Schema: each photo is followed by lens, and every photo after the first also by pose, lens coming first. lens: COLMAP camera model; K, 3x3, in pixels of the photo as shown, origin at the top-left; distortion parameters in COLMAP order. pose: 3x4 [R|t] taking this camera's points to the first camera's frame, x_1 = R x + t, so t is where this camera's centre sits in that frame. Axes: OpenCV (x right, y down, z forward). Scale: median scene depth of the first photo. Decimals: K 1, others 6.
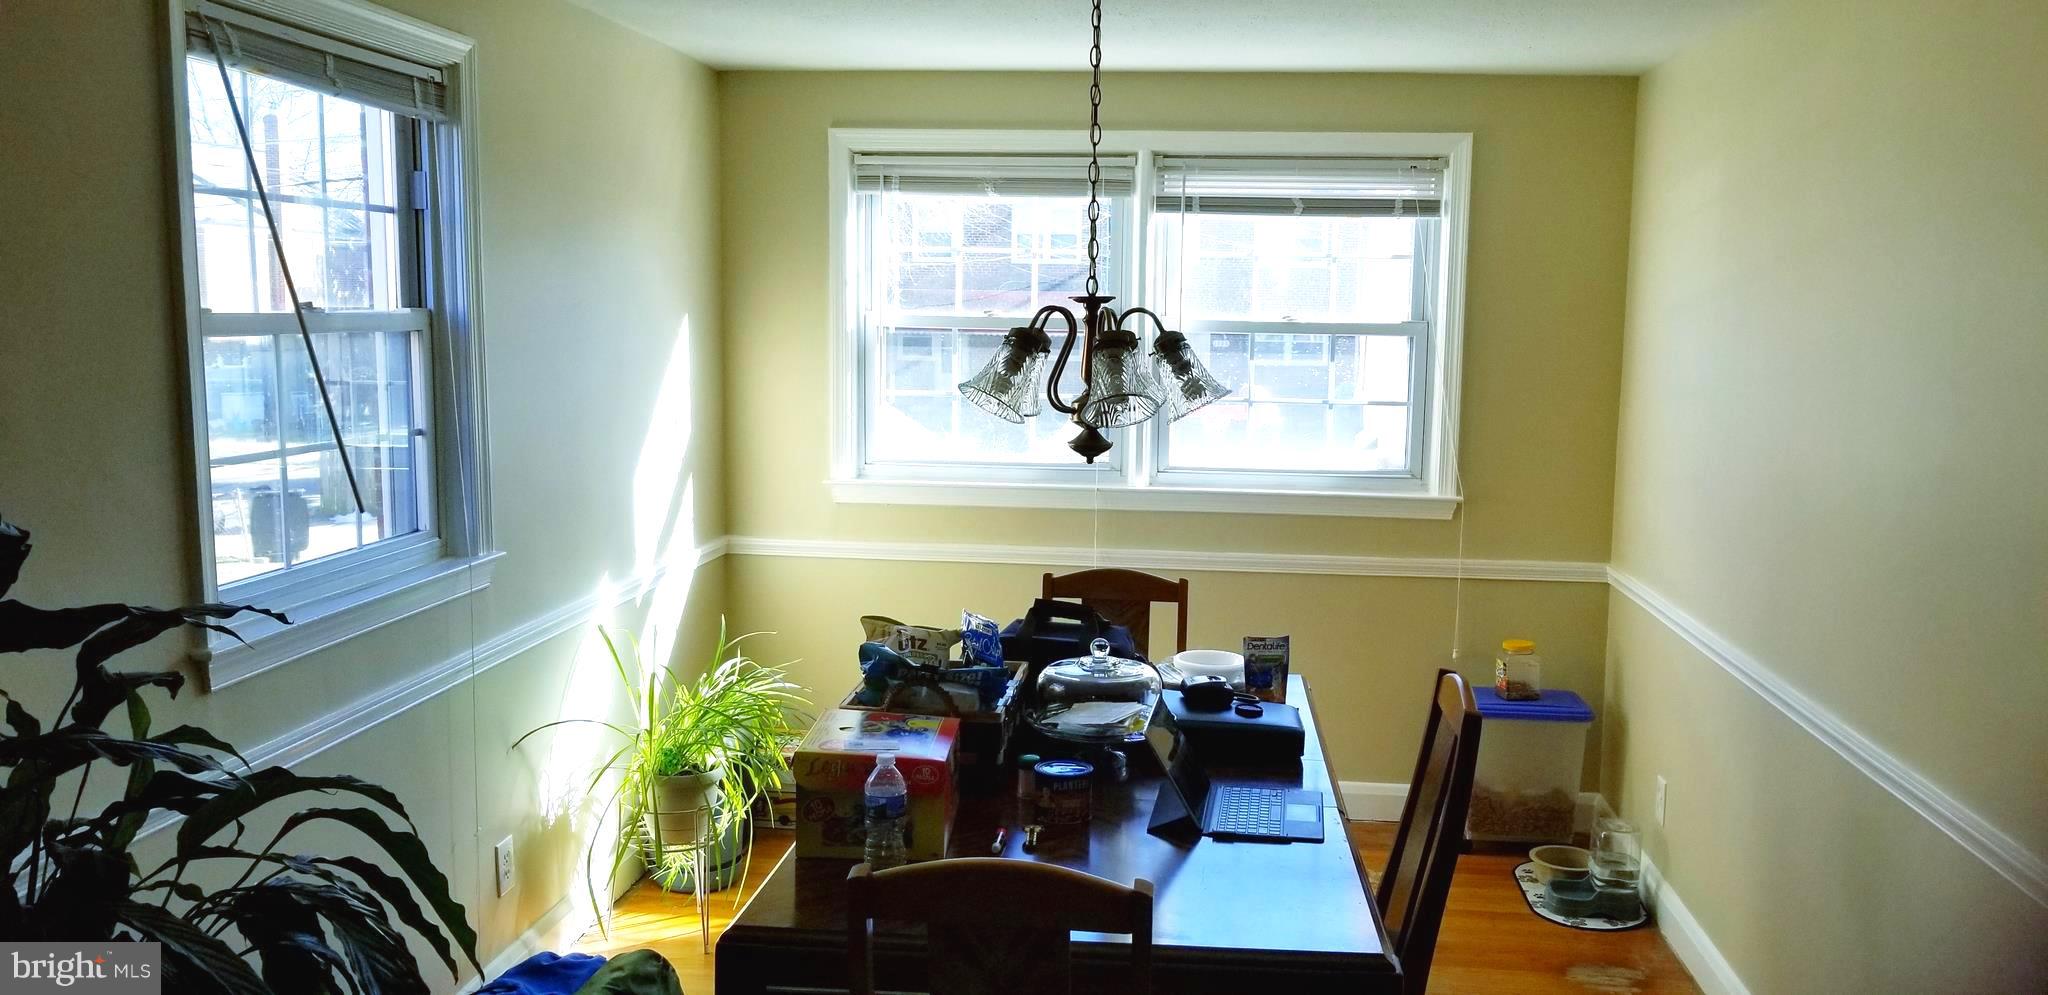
lens RADIAL K [[1607.0, 0, 1038.3], [0, 1607.0, 517.1], [0, 0, 1]] dist [0.001706, -0.008133]
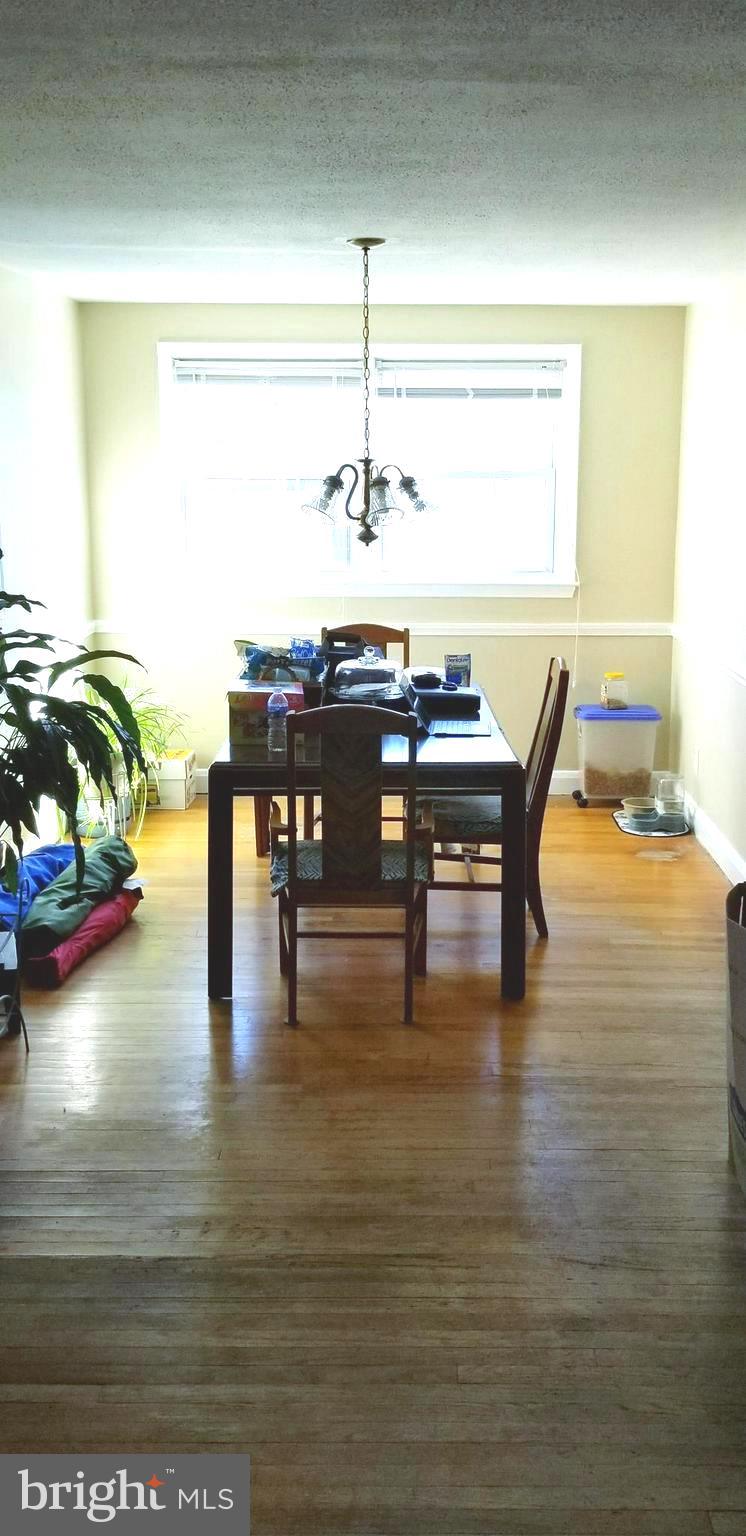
lens RADIAL K [[1565.3, 0, 372.8], [0, 1565.3, 762.0], [0, 0, 1]] dist [0.076167, 0.000000]
pose [[0.995181, -0.031688, 0.092790, -0.122407], [0.025891, 0.997676, 0.063029, 0.090690], [-0.094572, -0.060323, 0.993689, -0.756144]]
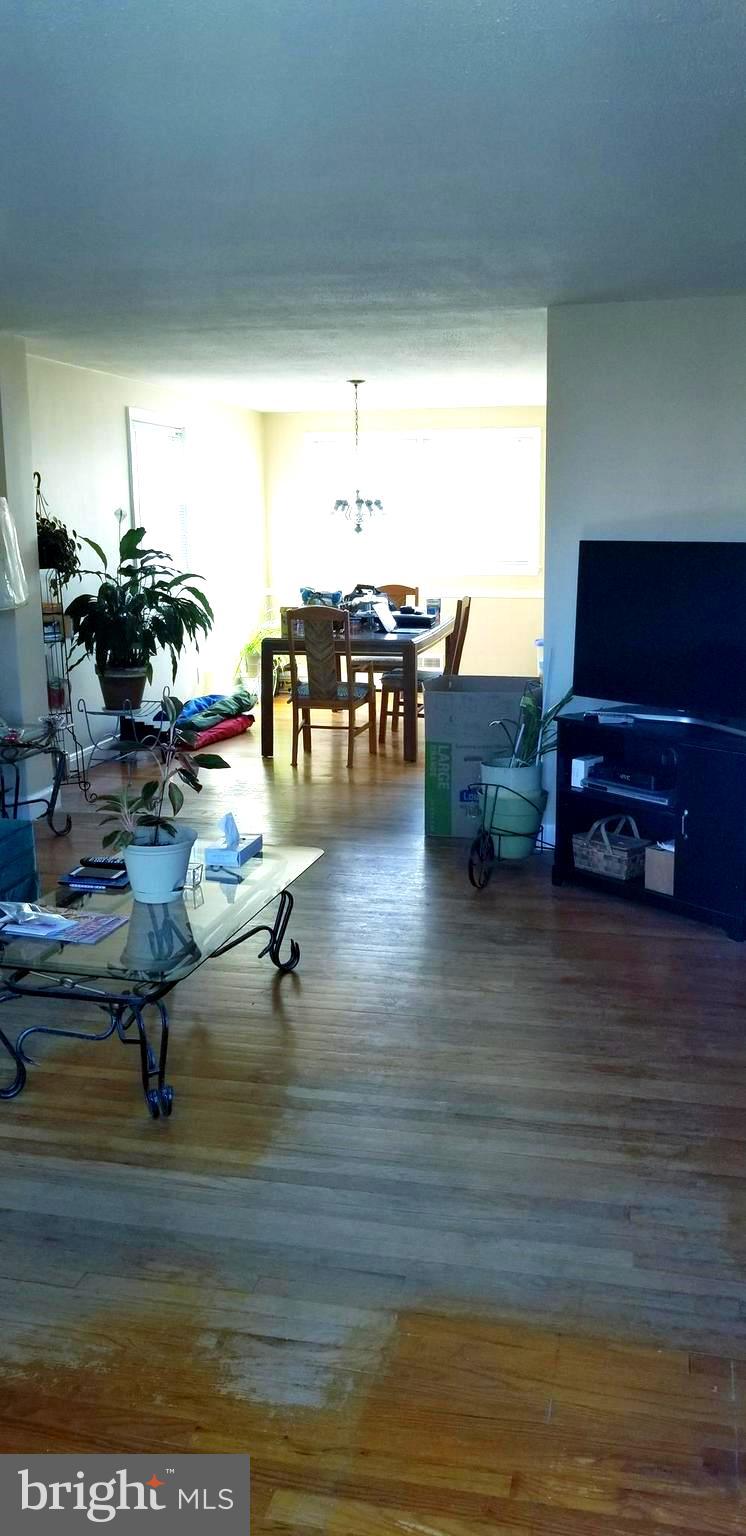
lens RADIAL K [[1205.3, 0, 388.7], [0, 1205.3, 739.4], [0, 0, 1]] dist [0.001706, -0.008133]
pose [[0.995072, -0.003956, -0.099079, 0.320034], [0.009274, 0.998537, 0.053273, 0.248999], [0.098723, -0.053929, 0.993653, -1.544129]]
